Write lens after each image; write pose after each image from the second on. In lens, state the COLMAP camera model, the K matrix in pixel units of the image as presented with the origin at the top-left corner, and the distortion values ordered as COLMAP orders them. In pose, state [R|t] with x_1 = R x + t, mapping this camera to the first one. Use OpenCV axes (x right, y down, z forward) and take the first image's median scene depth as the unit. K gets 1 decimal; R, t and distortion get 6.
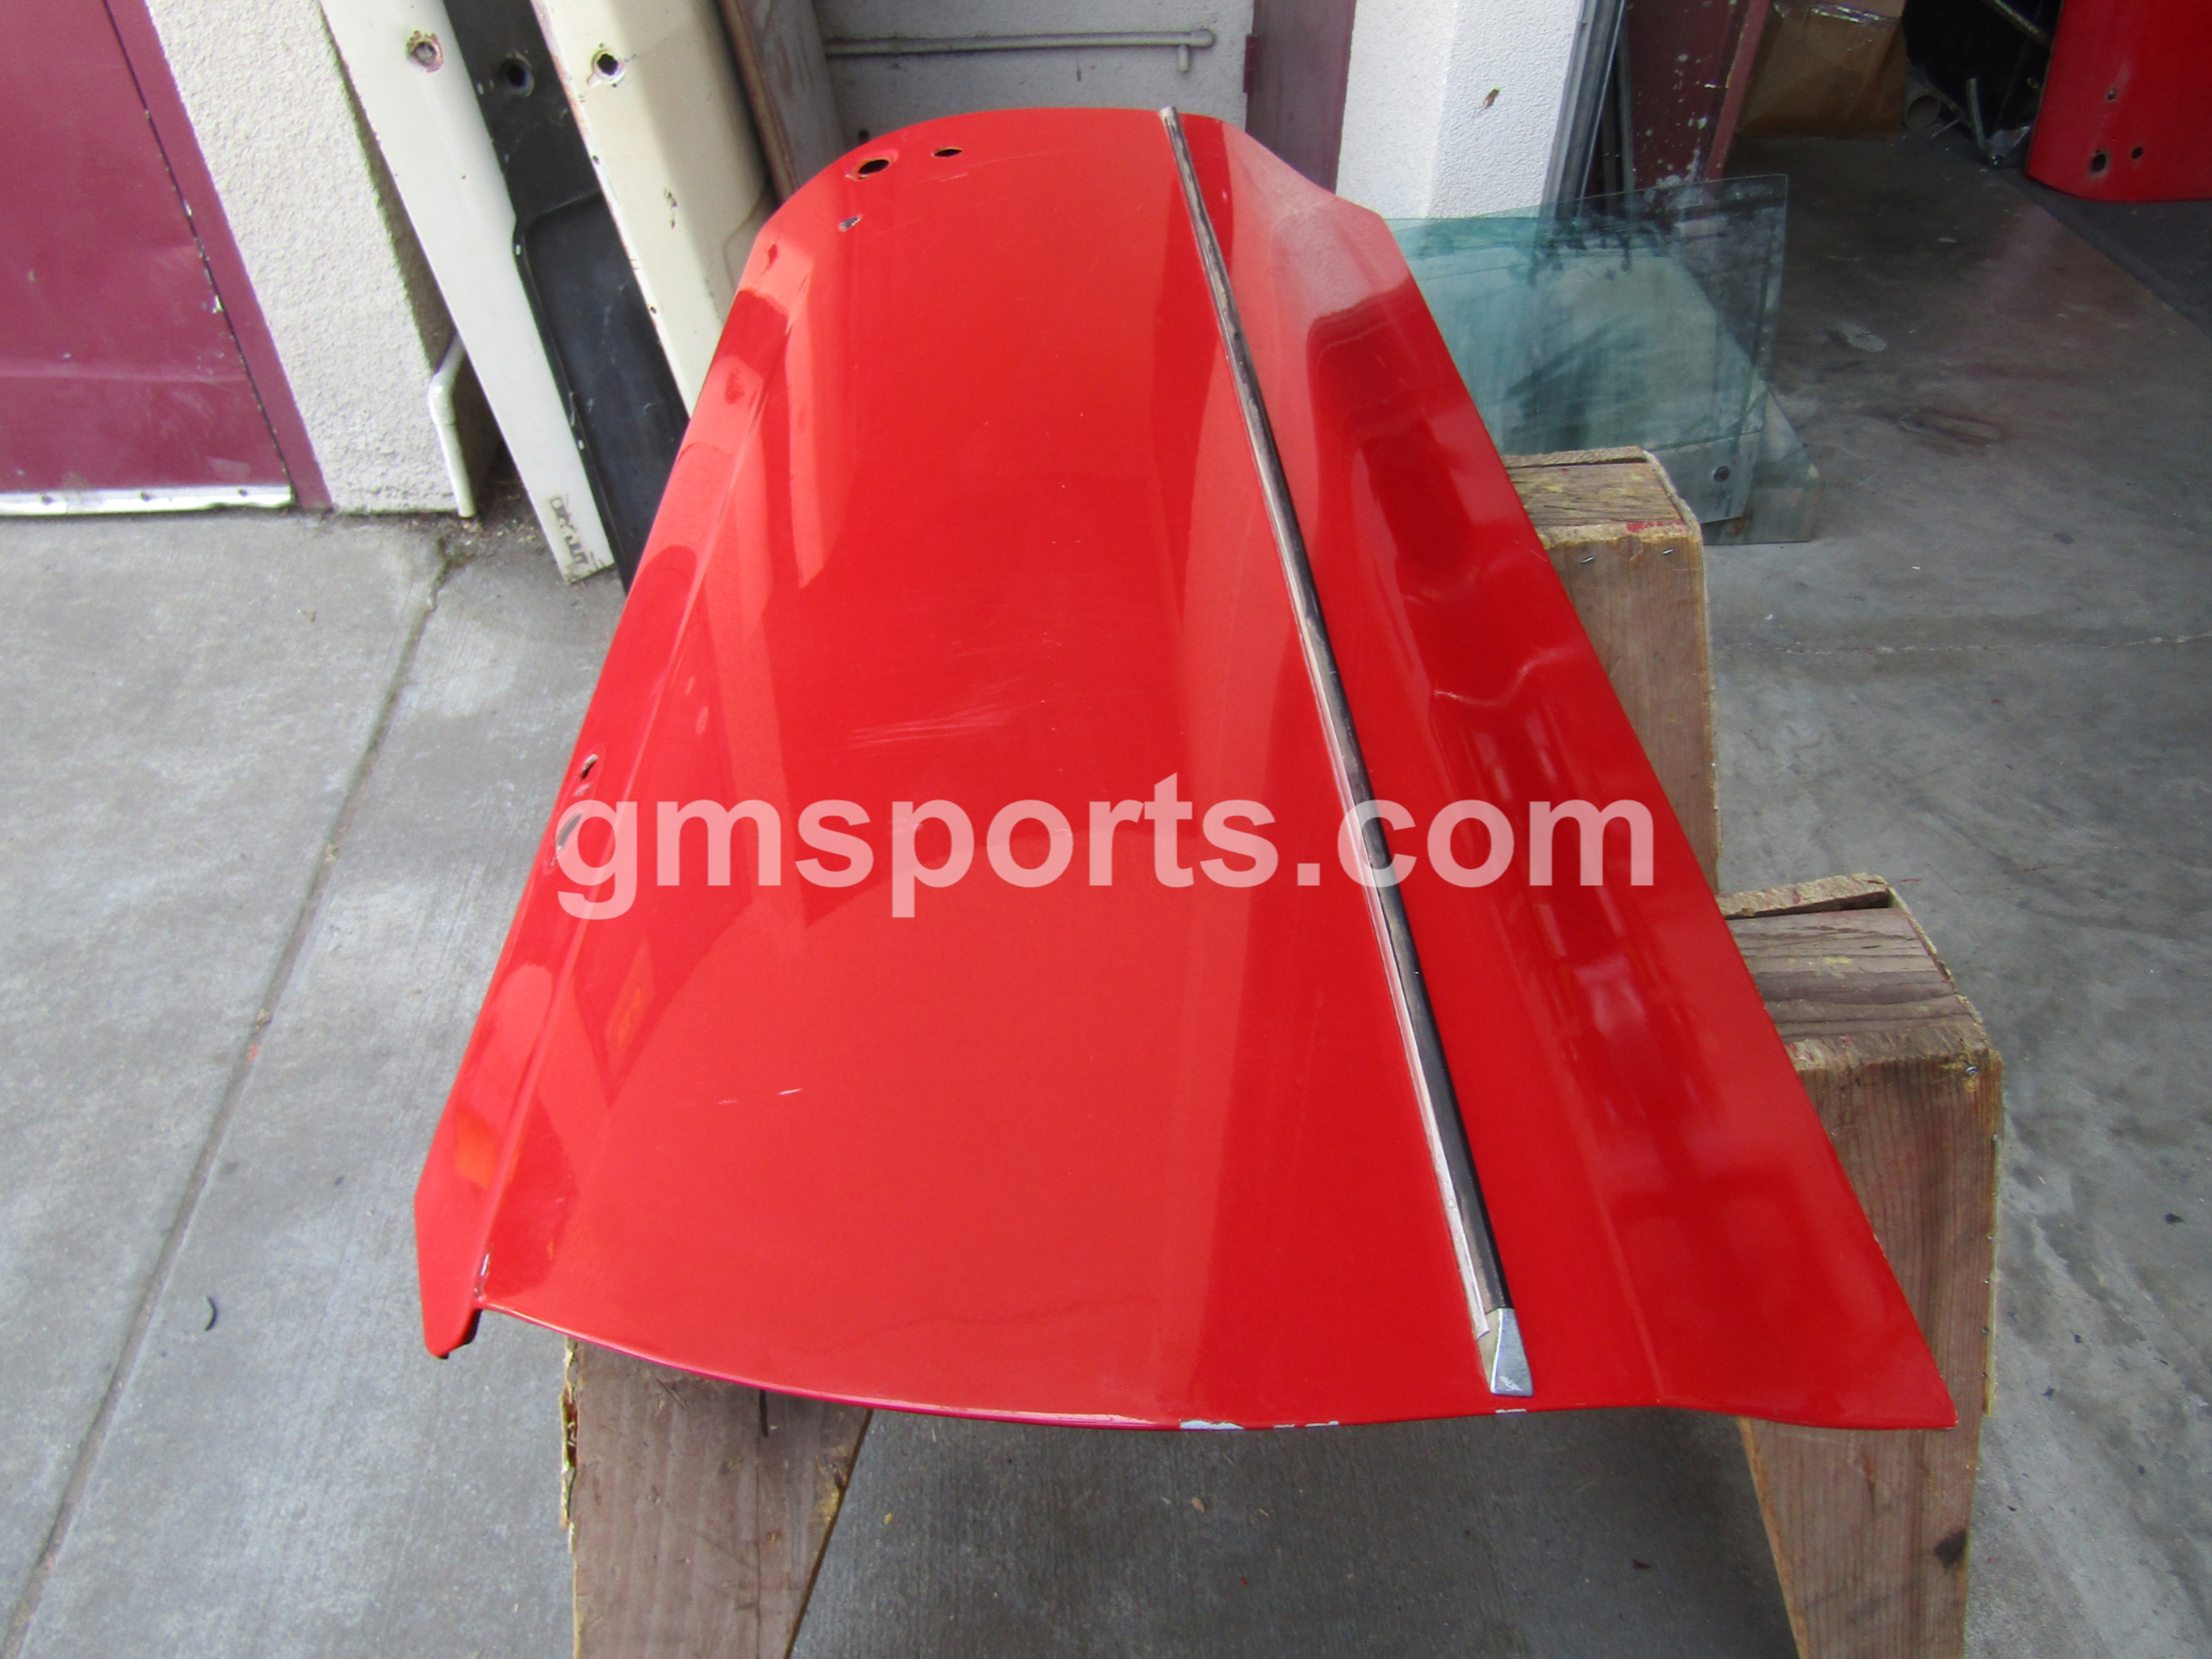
lens RADIAL K [[1575.5, 0, 1107.4], [0, 1575.5, 838.5], [0, 0, 1]] dist [-0.005031, -0.001327]
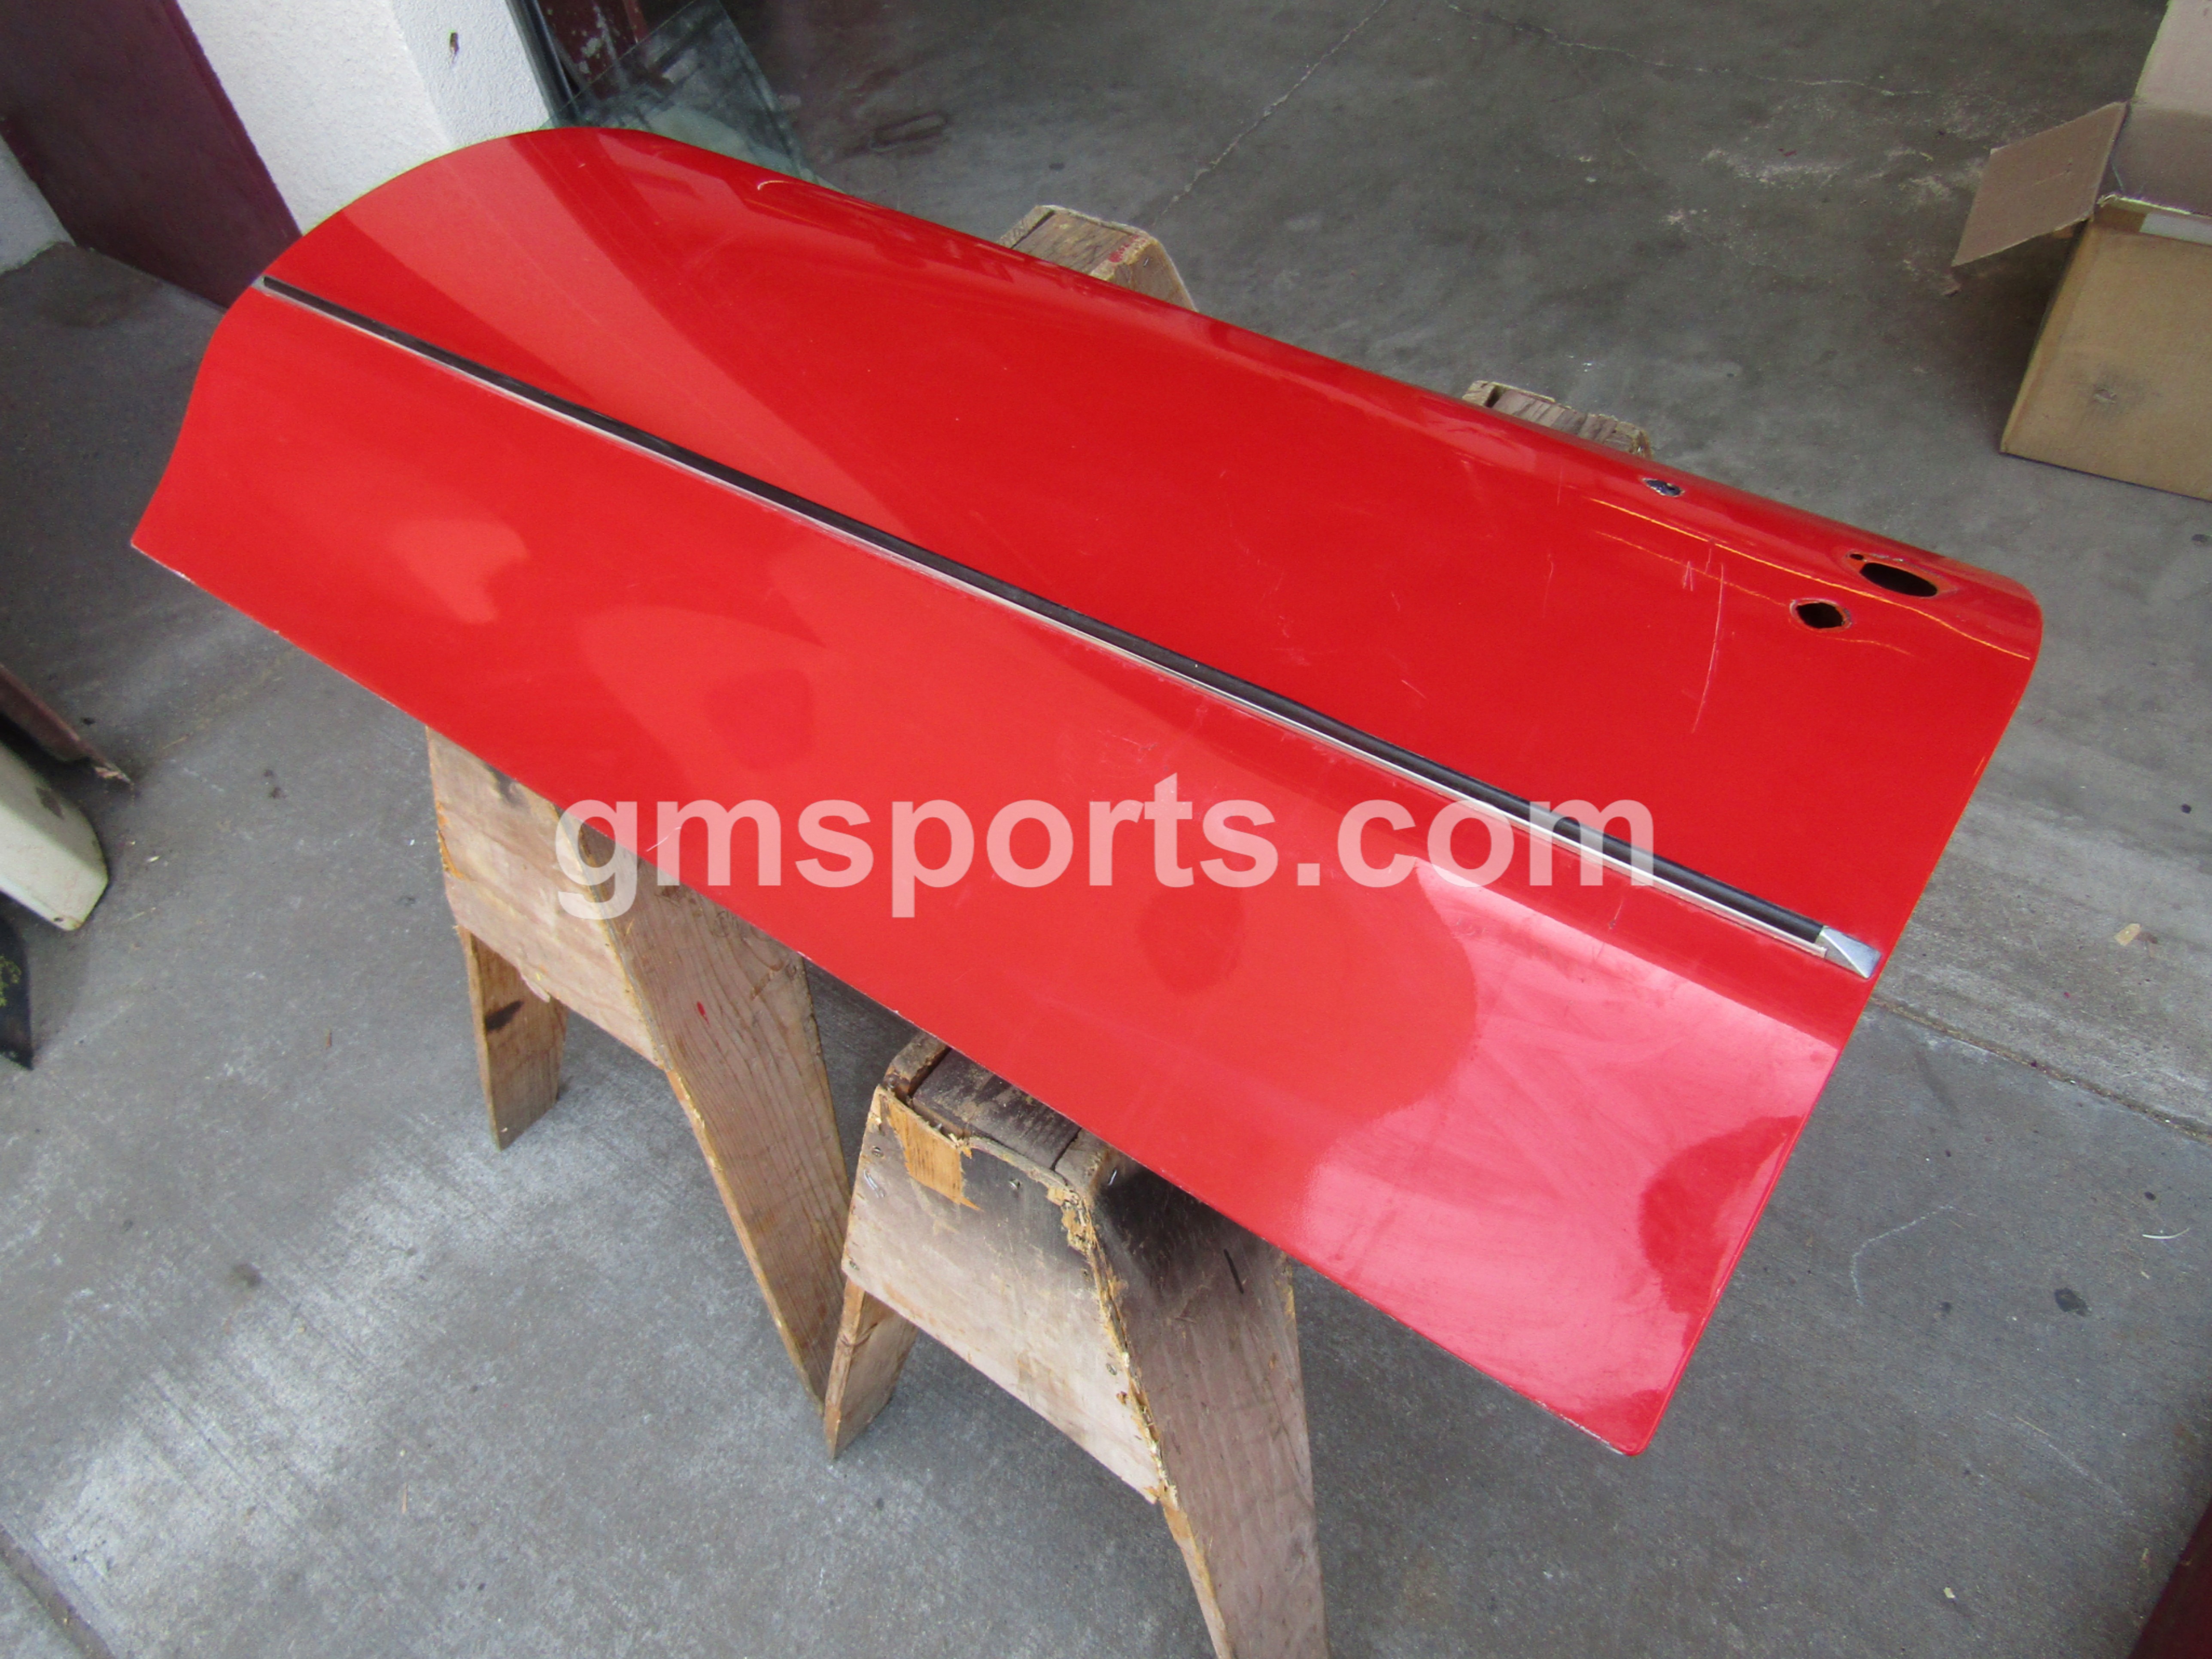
lens RADIAL K [[1568.4, 0, 1108.5], [0, 1568.4, 831.3], [0, 0, 1]] dist [-0.007193, -0.002453]
pose [[0.632503, -0.644503, 0.429599, -0.230425], [0.606954, 0.756985, 0.242035, -0.086083], [-0.481193, 0.107659, 0.869979, 0.009621]]
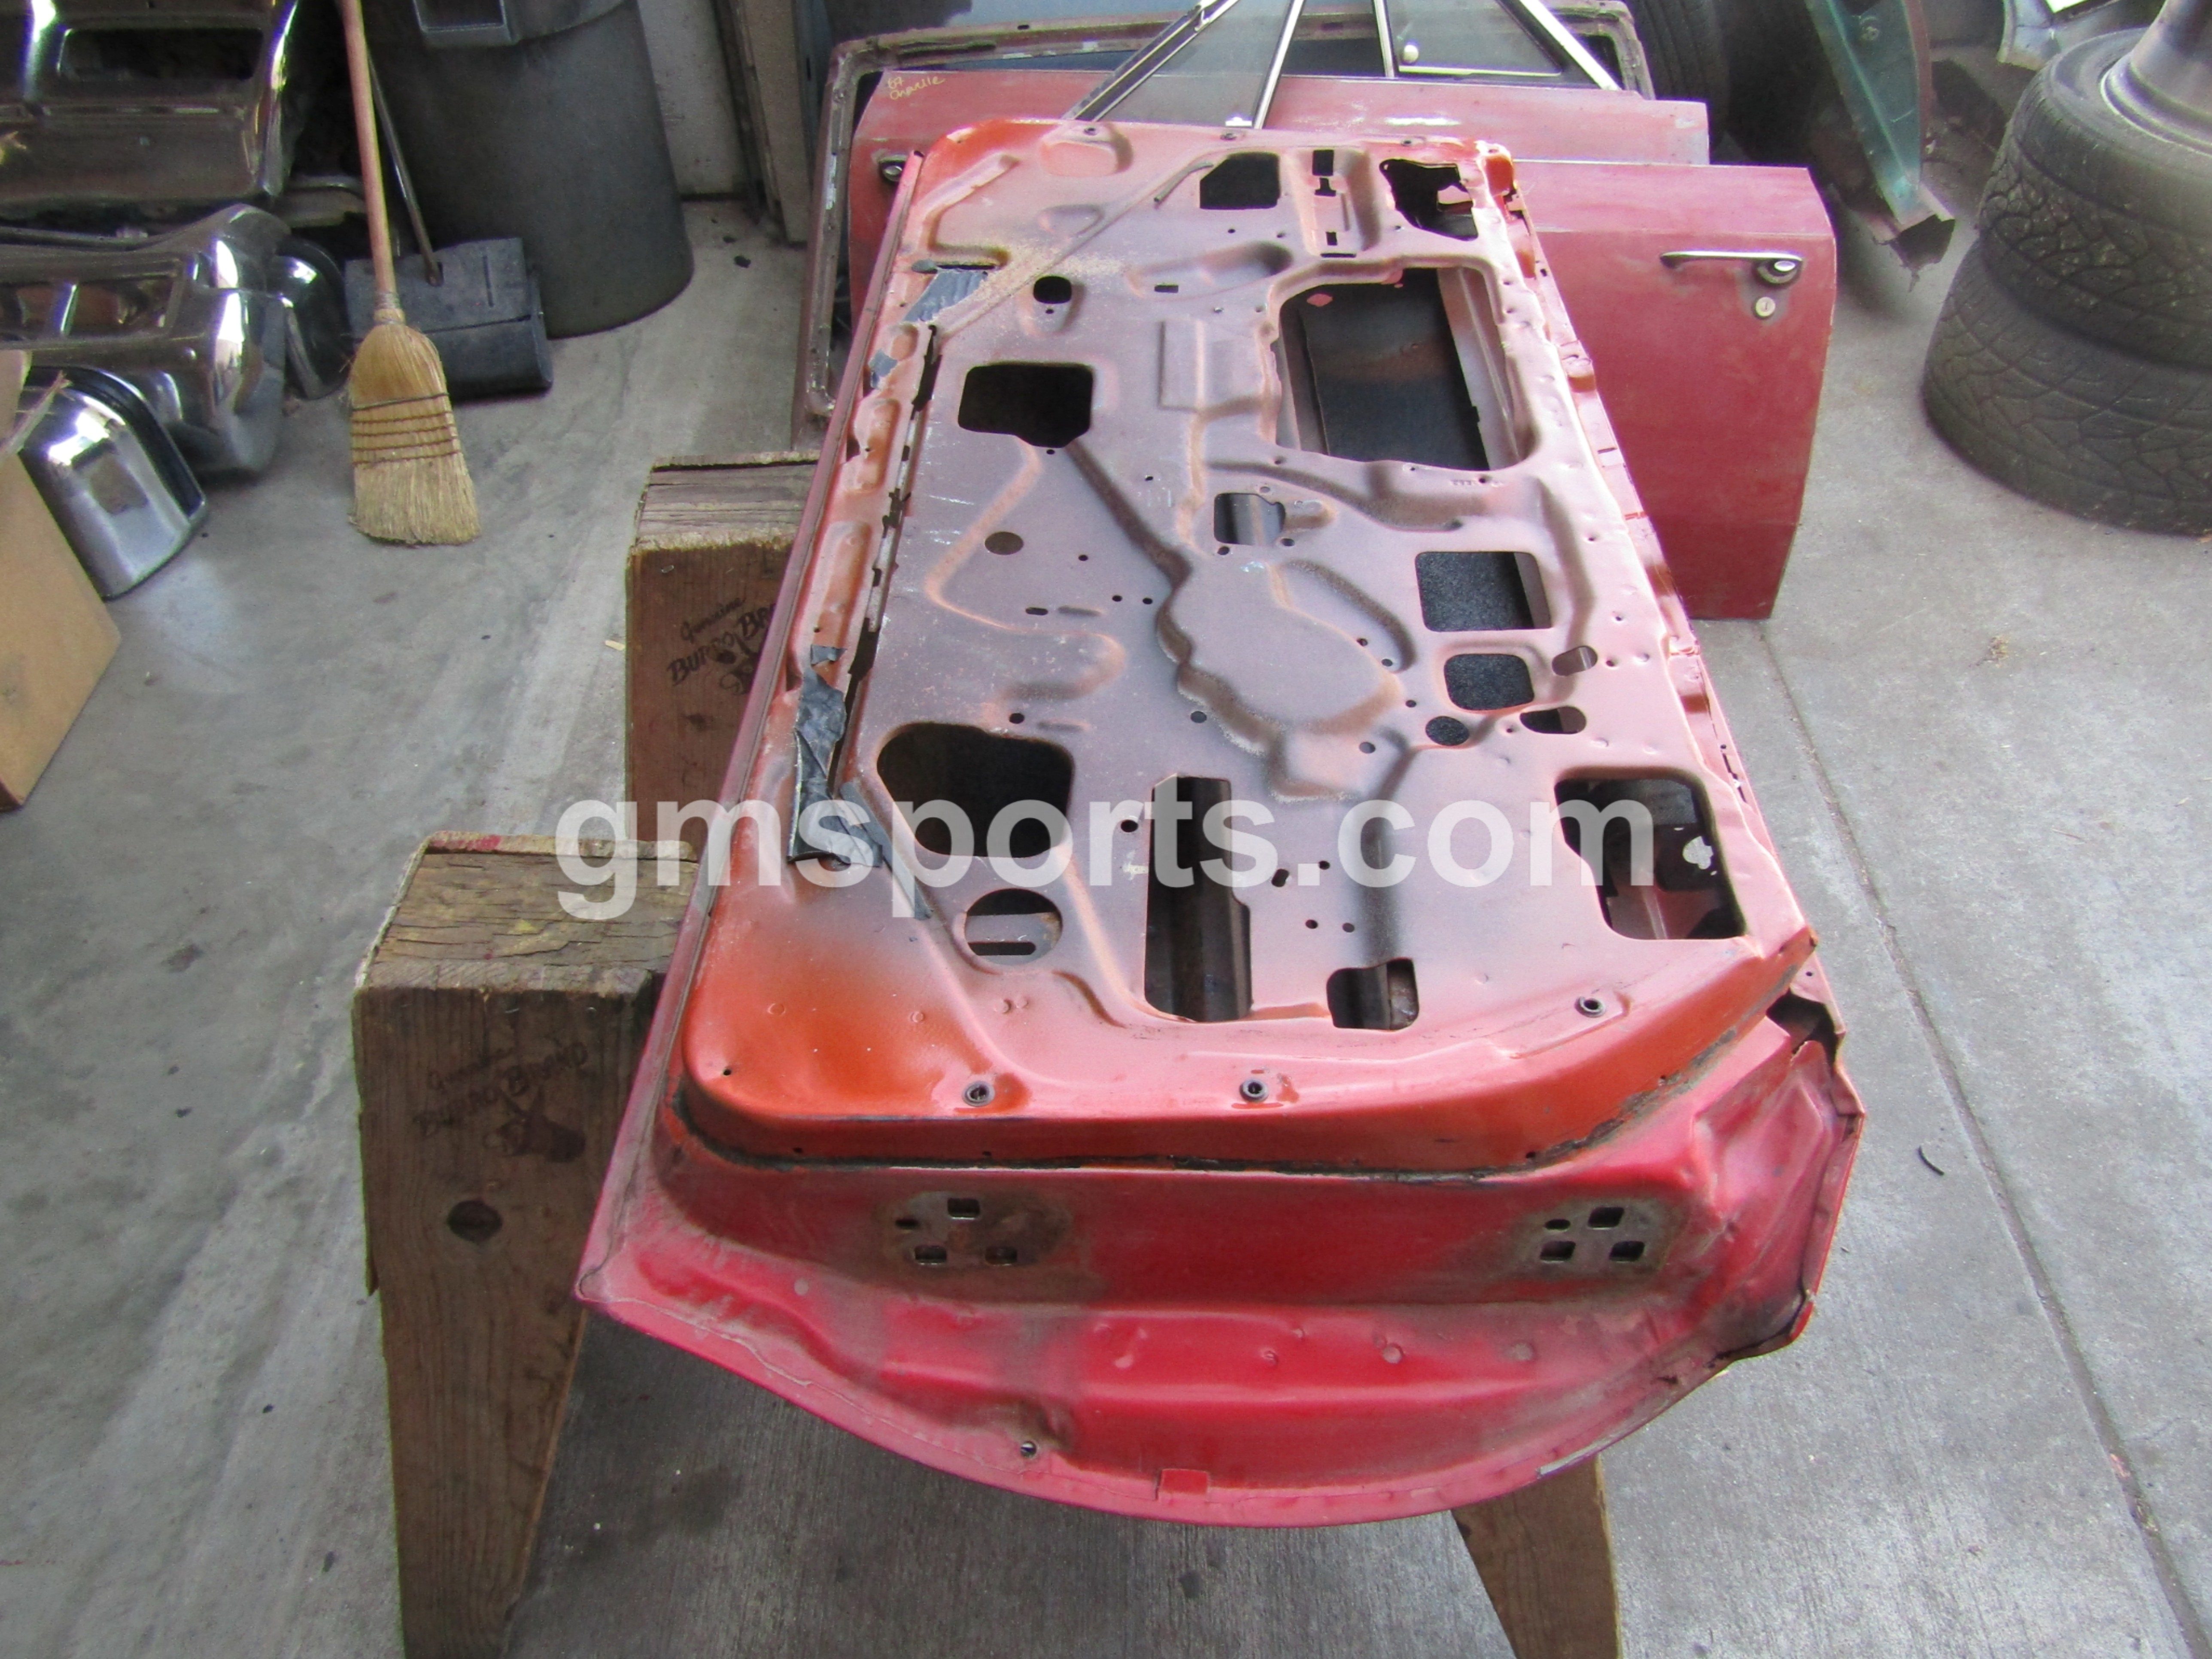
lens RADIAL K [[1586.4, 0, 1106.7], [0, 1586.4, 827.9], [0, 0, 1]] dist [-0.008117, -0.000385]
pose [[-0.995791, -0.050244, 0.076653, -0.042214], [0.075359, 0.027165, 0.996786, -0.616506], [-0.052165, 0.998367, -0.023264, 0.575575]]
